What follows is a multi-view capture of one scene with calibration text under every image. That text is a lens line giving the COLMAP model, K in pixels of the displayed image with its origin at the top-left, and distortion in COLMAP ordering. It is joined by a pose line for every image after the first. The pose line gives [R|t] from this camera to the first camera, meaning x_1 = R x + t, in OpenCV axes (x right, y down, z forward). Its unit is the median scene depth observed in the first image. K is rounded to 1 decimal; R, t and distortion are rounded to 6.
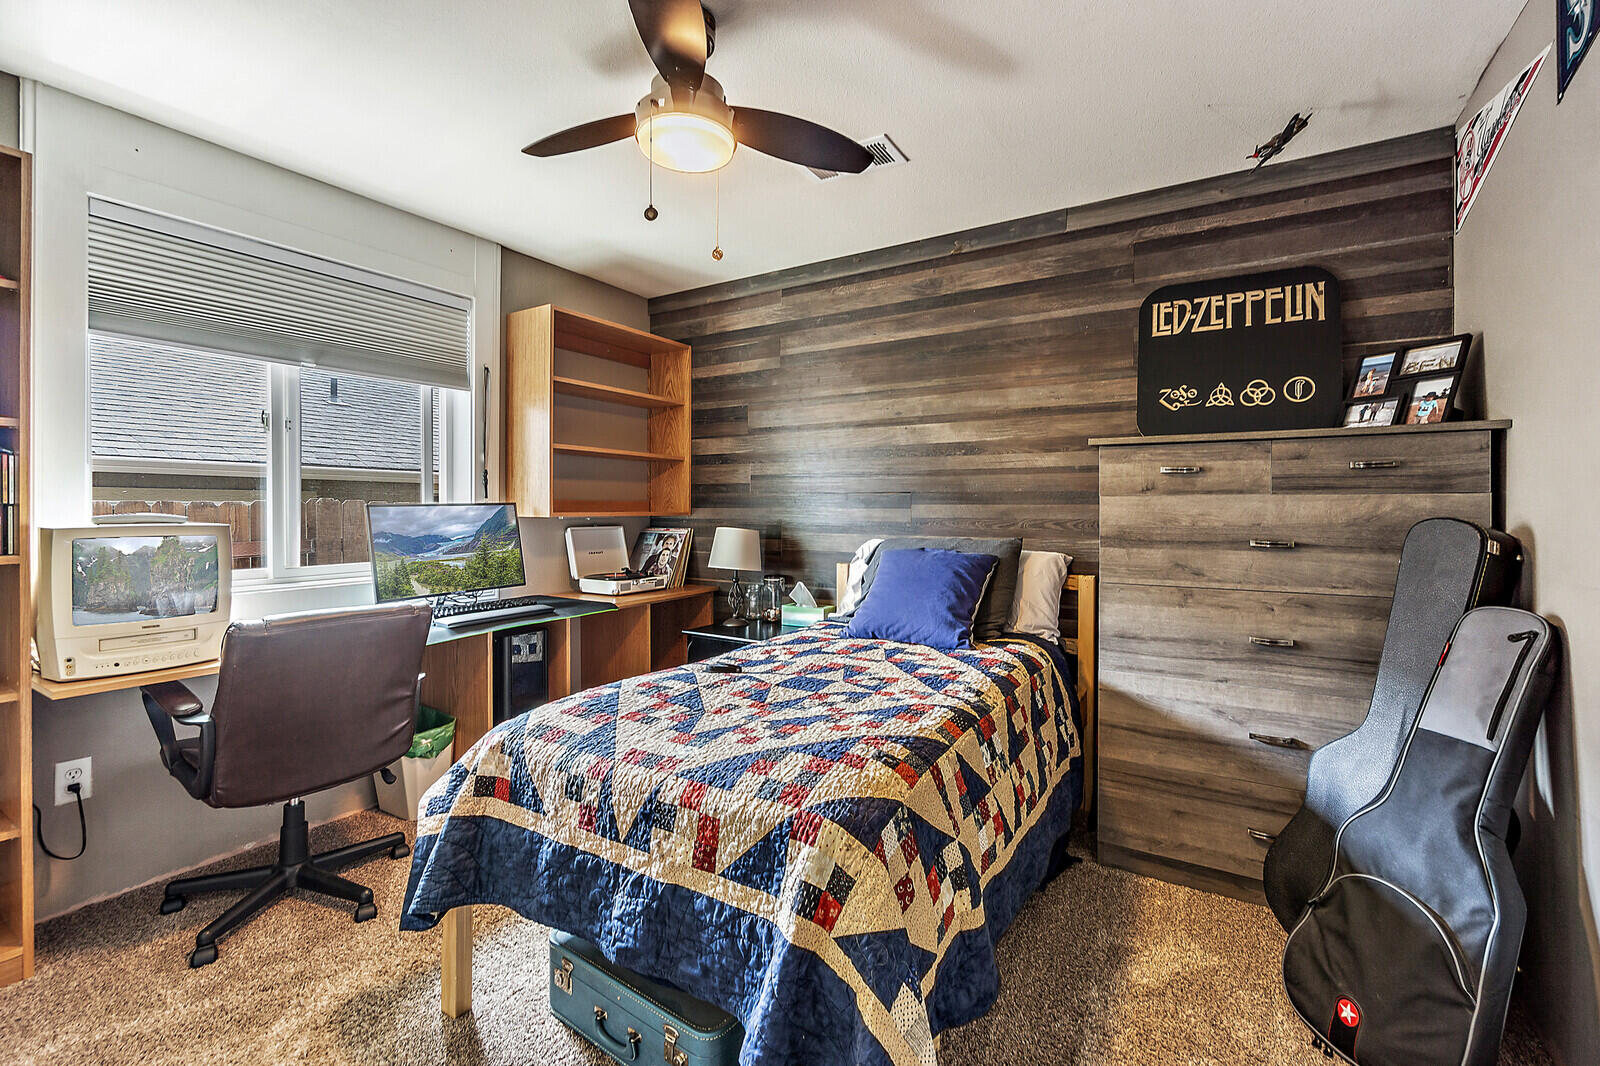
lens RADIAL K [[700.9, 0, 785.3], [0, 700.9, 491.9], [0, 0, 1]] dist [-0.003427, 0.000441]
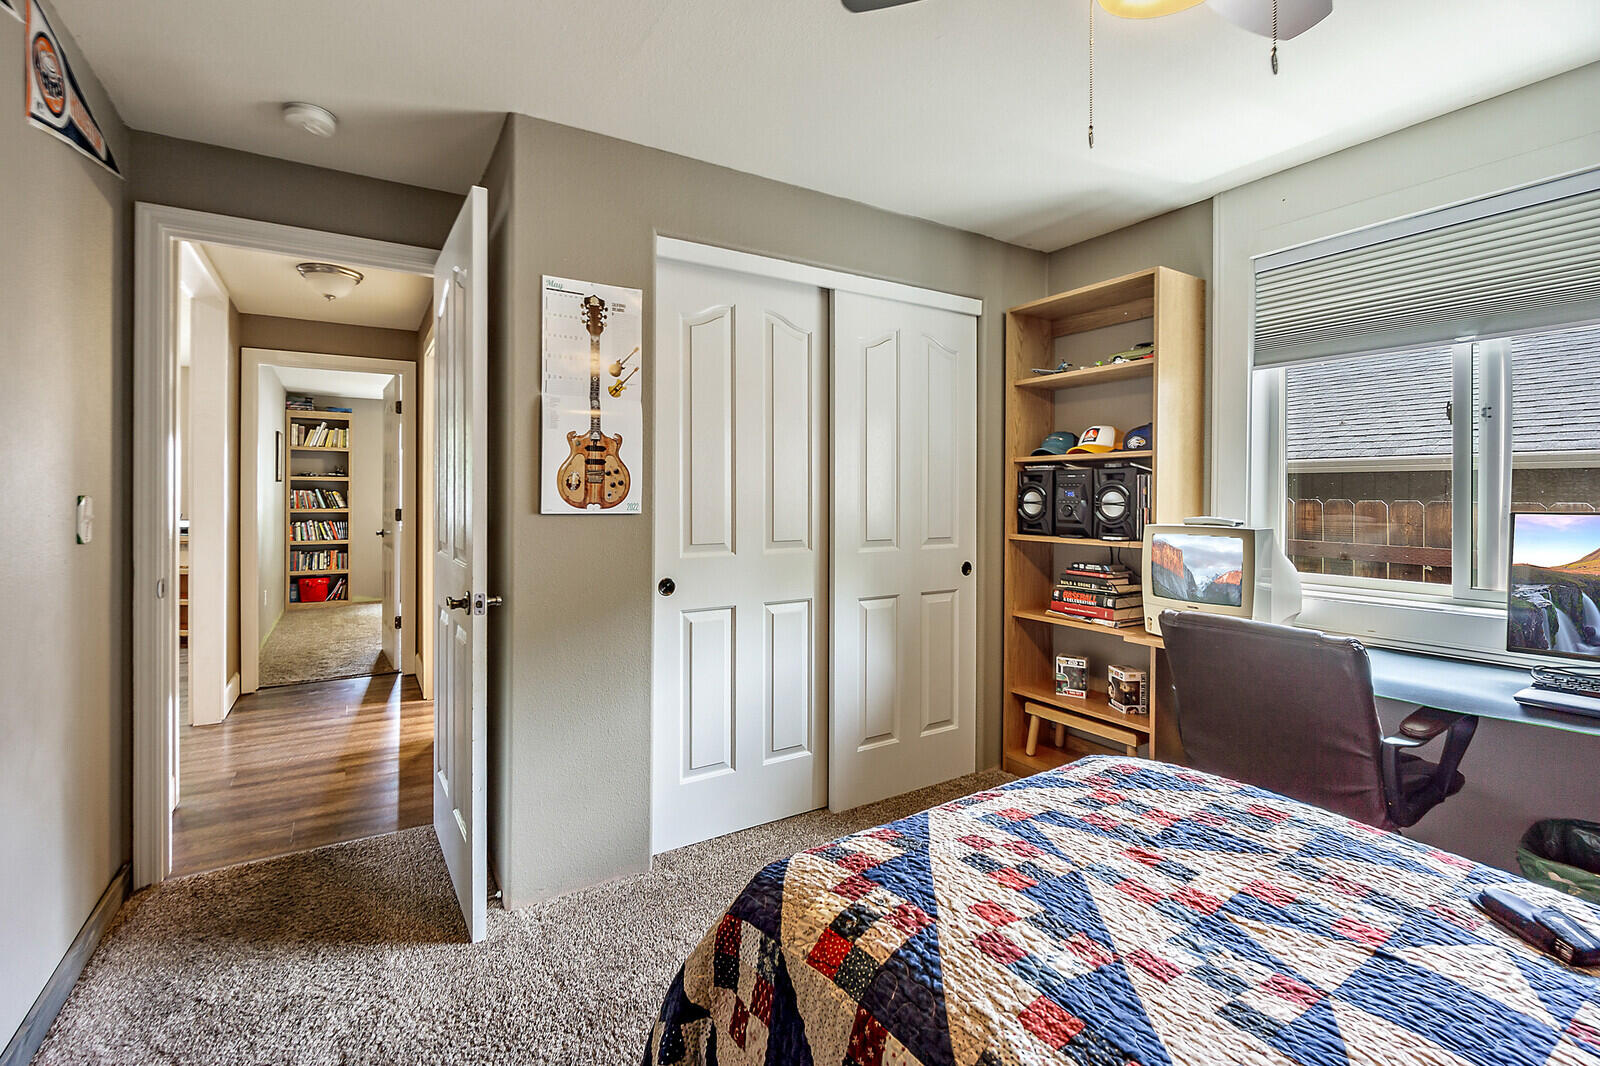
lens RADIAL K [[700.9, 0, 785.3], [0, 700.9, 491.9], [0, 0, 1]] dist [-0.003427, 0.000441]
pose [[-0.435733, -0.006721, -0.900051, 0.660655], [0.020337, 0.999643, -0.017311, -0.010086], [0.899846, -0.025848, -0.435441, 1.066867]]
